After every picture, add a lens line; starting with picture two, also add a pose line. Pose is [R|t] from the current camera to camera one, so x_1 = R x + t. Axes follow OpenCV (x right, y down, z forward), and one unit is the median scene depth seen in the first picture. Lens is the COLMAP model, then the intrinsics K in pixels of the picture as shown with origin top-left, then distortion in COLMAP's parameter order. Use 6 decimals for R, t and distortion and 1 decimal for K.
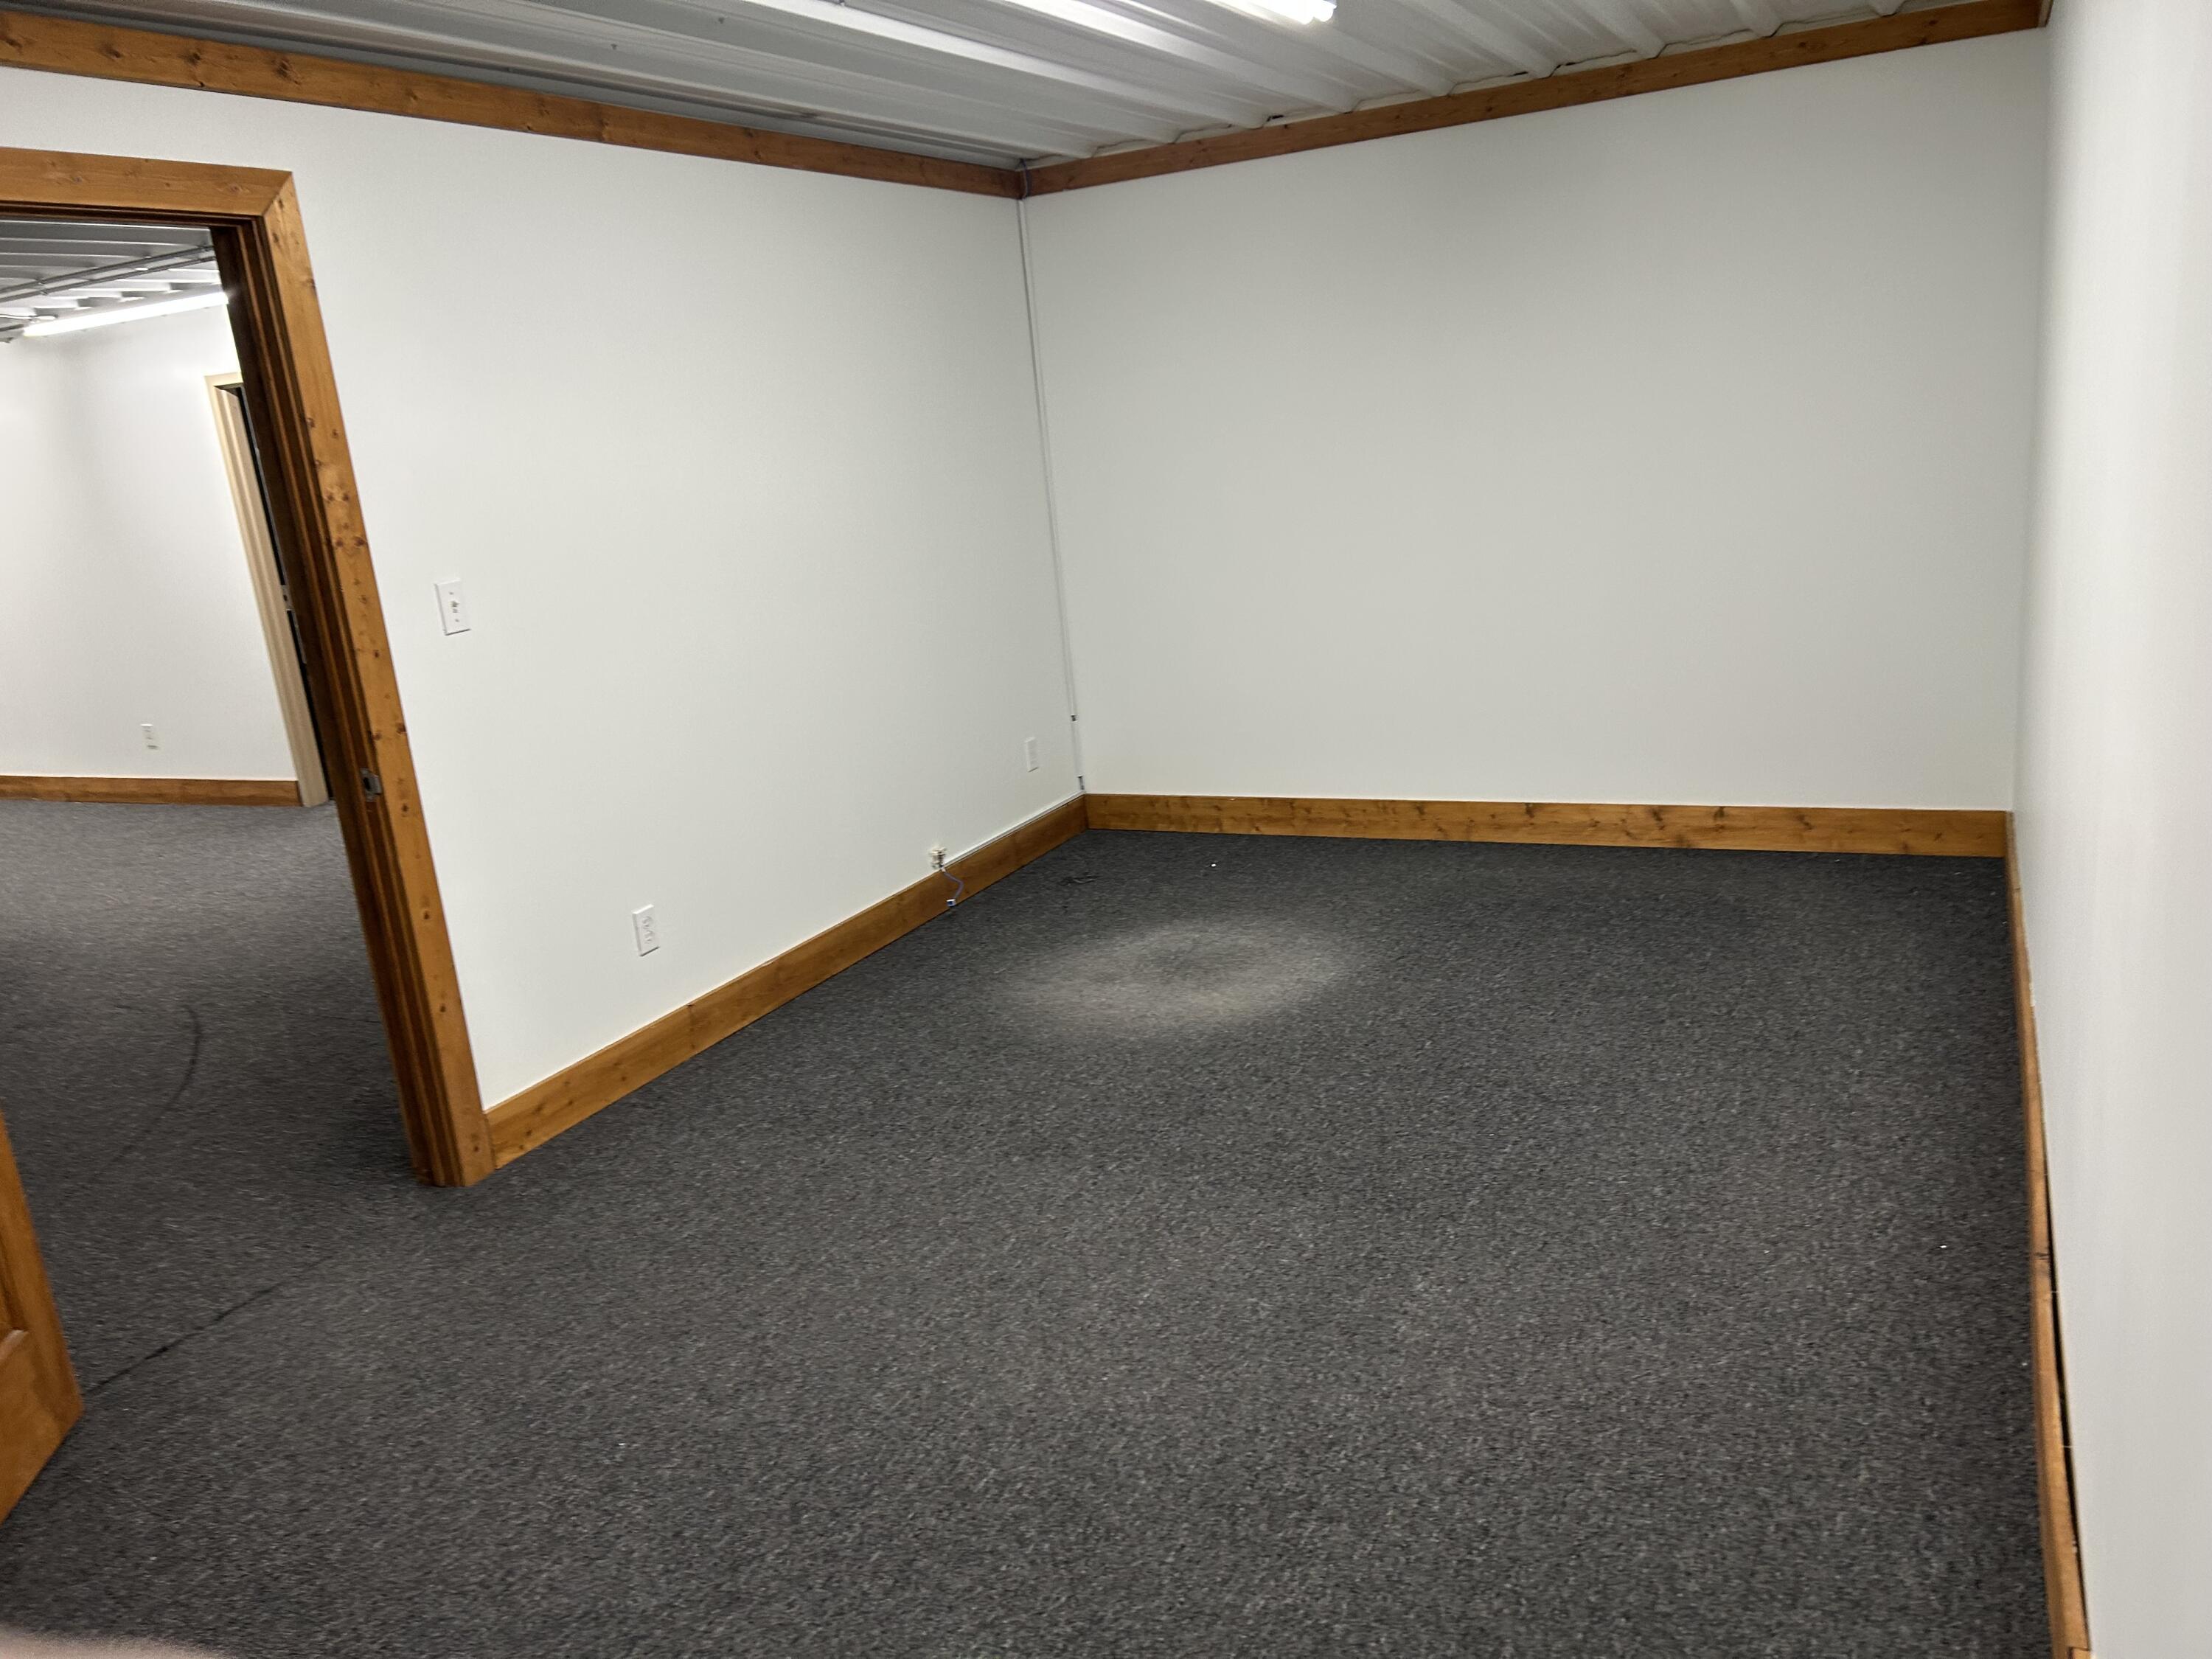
lens RADIAL K [[1652.2, 0, 1096.5], [0, 1652.2, 812.5], [0, 0, 1]] dist [0.061629, -0.069768]
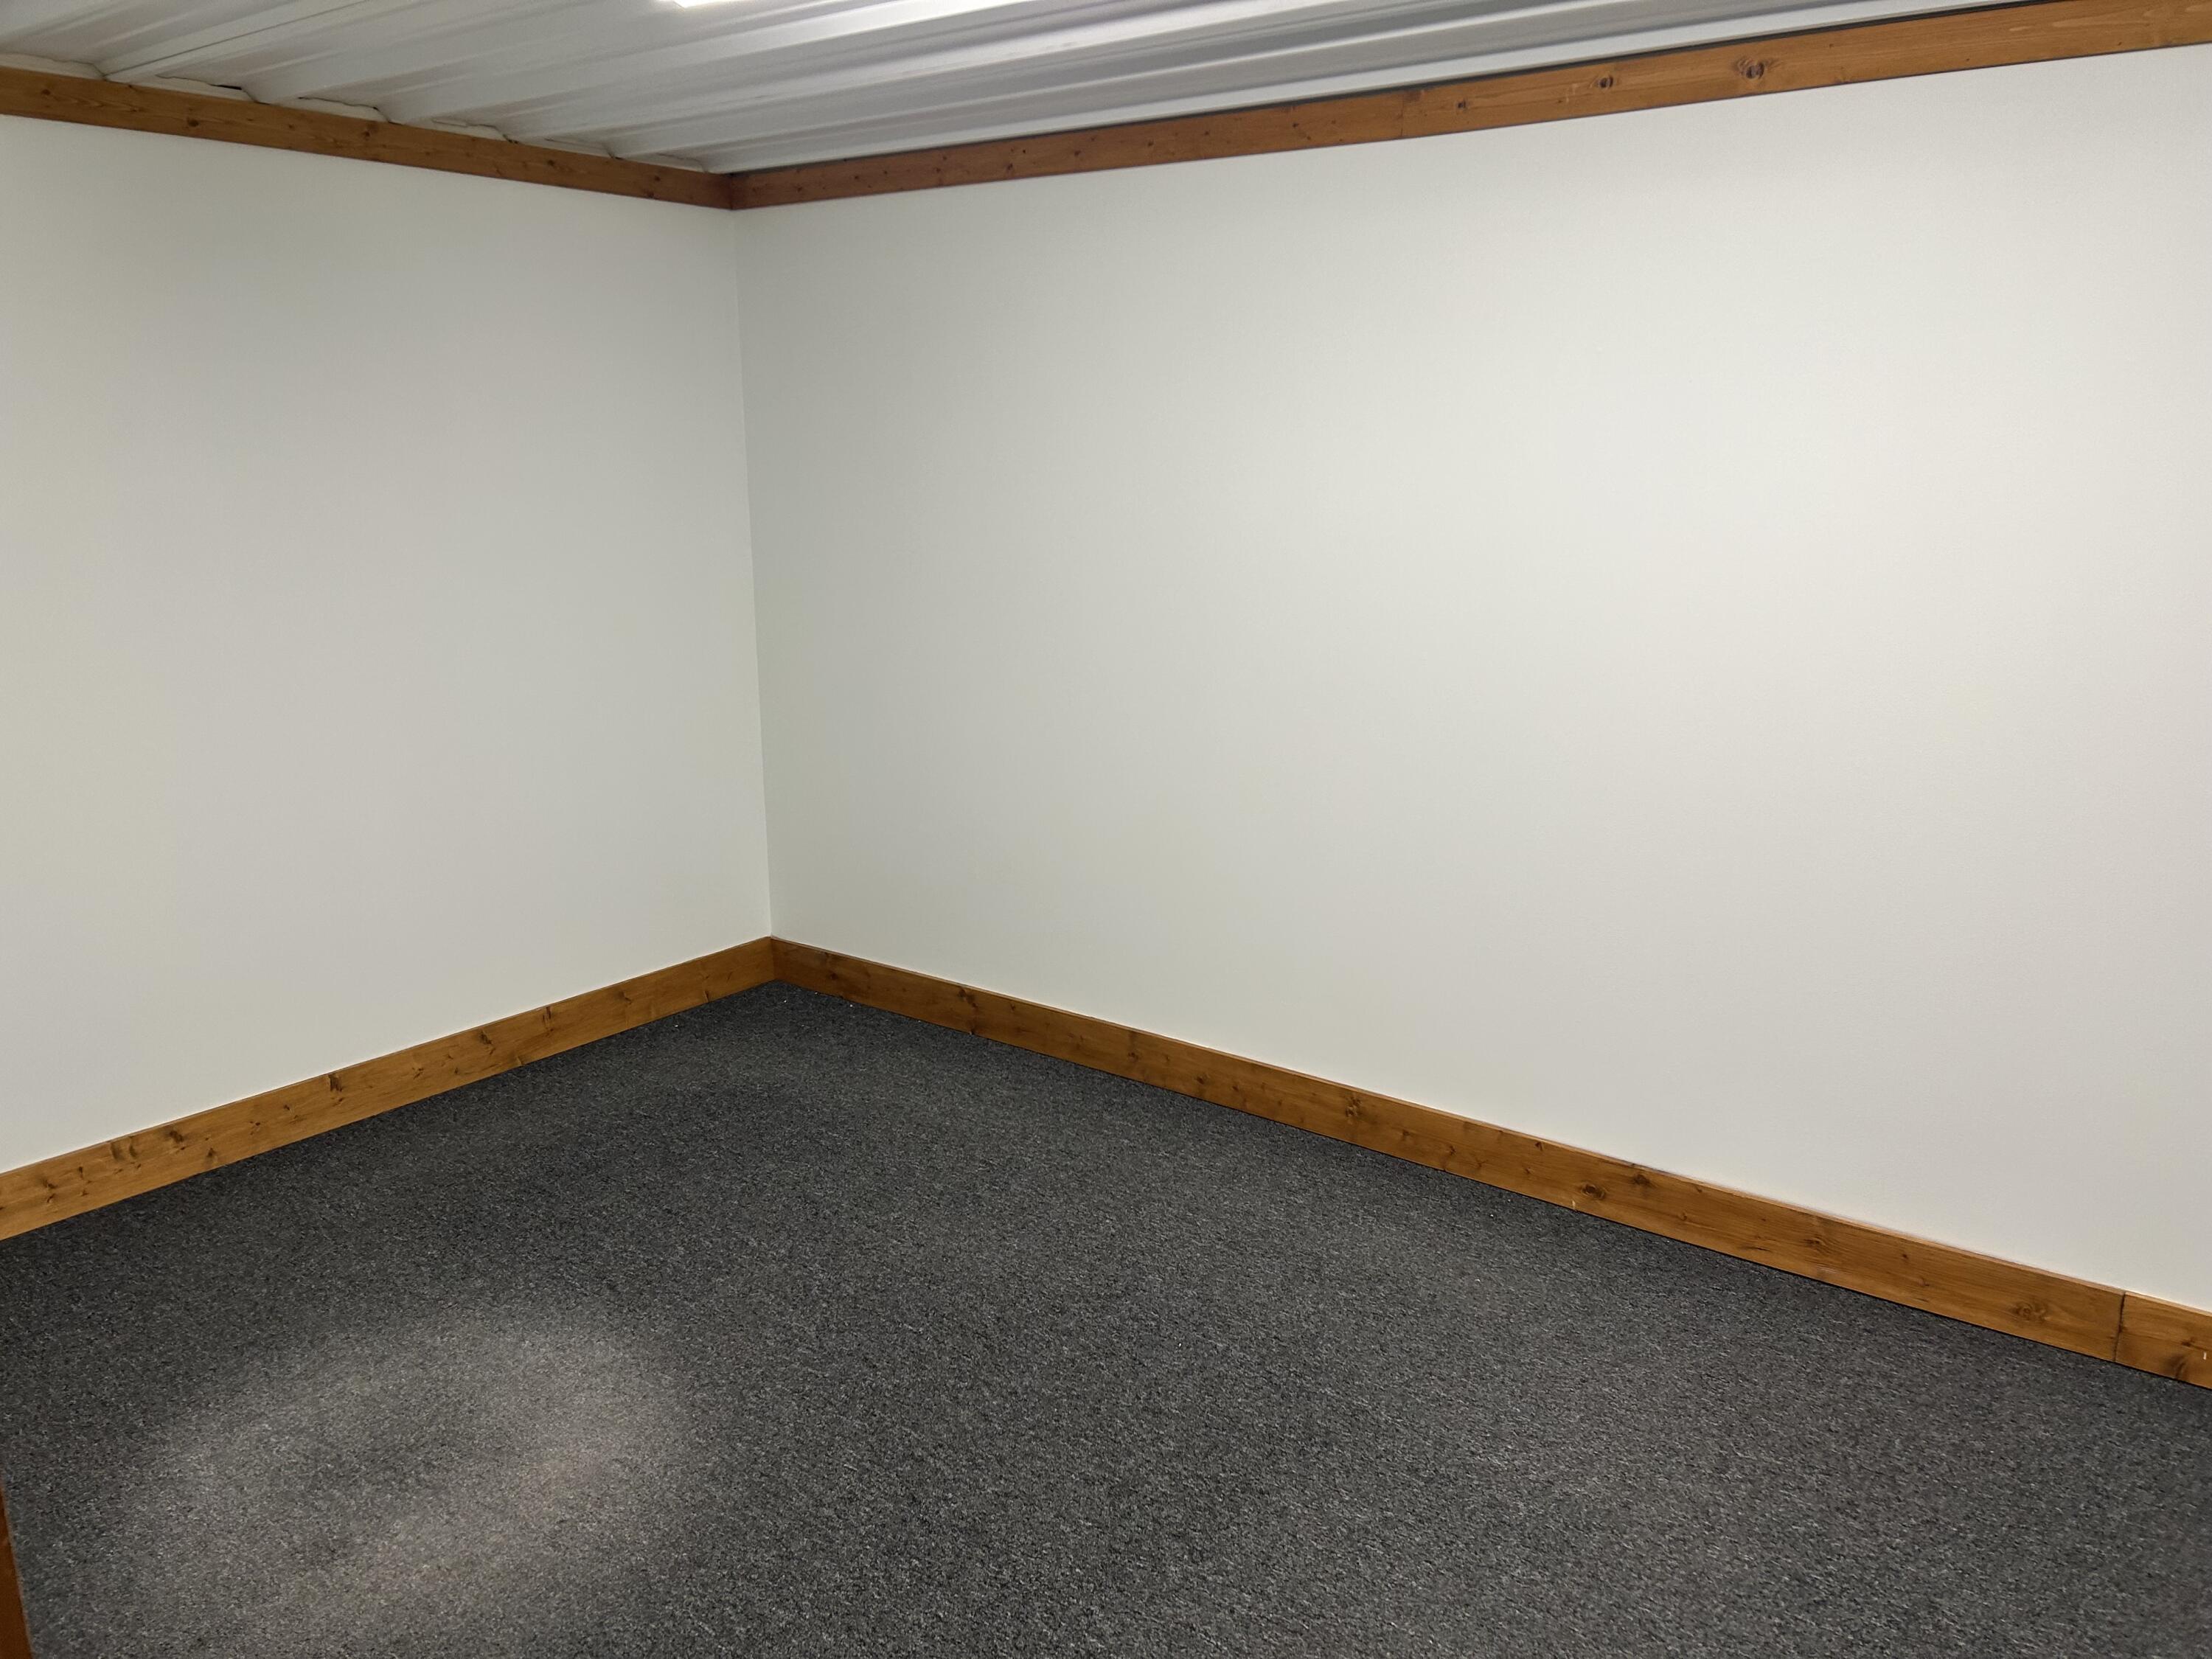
lens RADIAL K [[1652.2, 0, 1096.5], [0, 1652.2, 812.5], [0, 0, 1]] dist [0.061629, -0.069768]
pose [[0.191009, -0.126852, 0.973357, -0.449871], [0.217894, 0.972354, 0.083962, -0.126374], [-0.957099, 0.196051, 0.213369, 0.590347]]
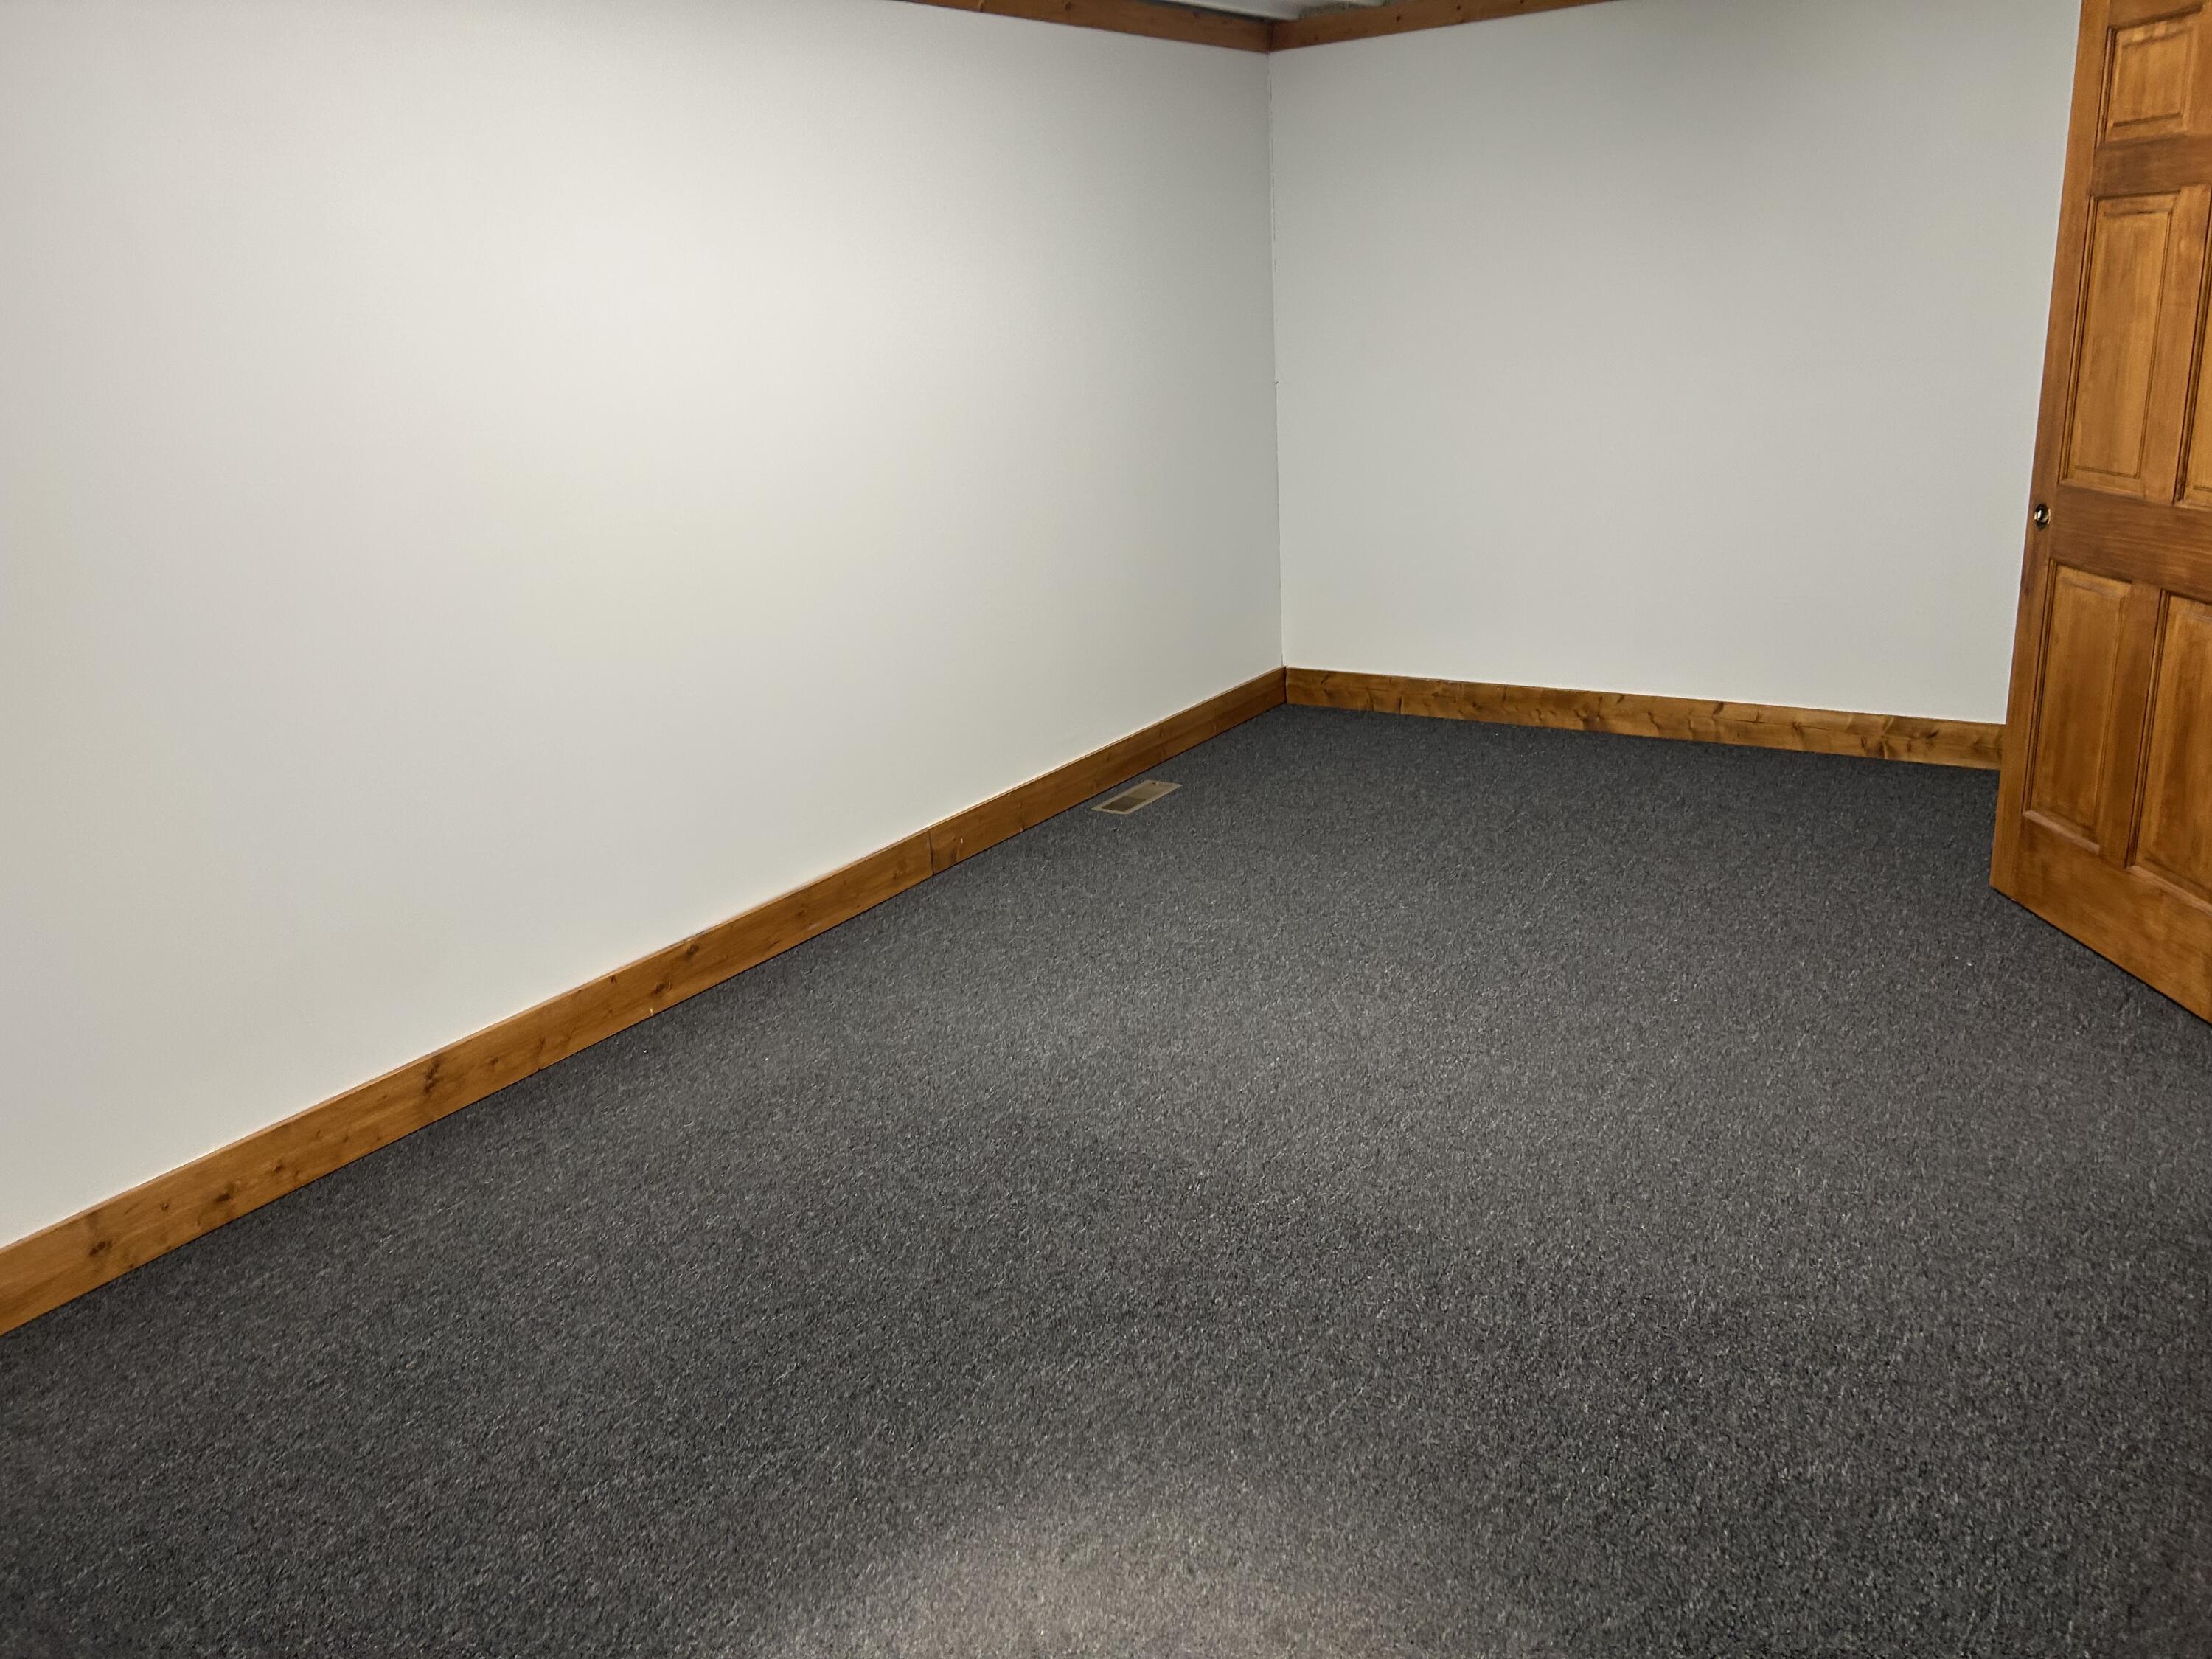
lens RADIAL K [[1652.2, 0, 1096.5], [0, 1652.2, 812.5], [0, 0, 1]] dist [0.061629, -0.069768]
pose [[-0.978756, 0.110725, 0.172557, -0.043296], [0.184061, 0.845285, 0.501613, -0.289414], [-0.090318, 0.522718, -0.847708, 1.202936]]
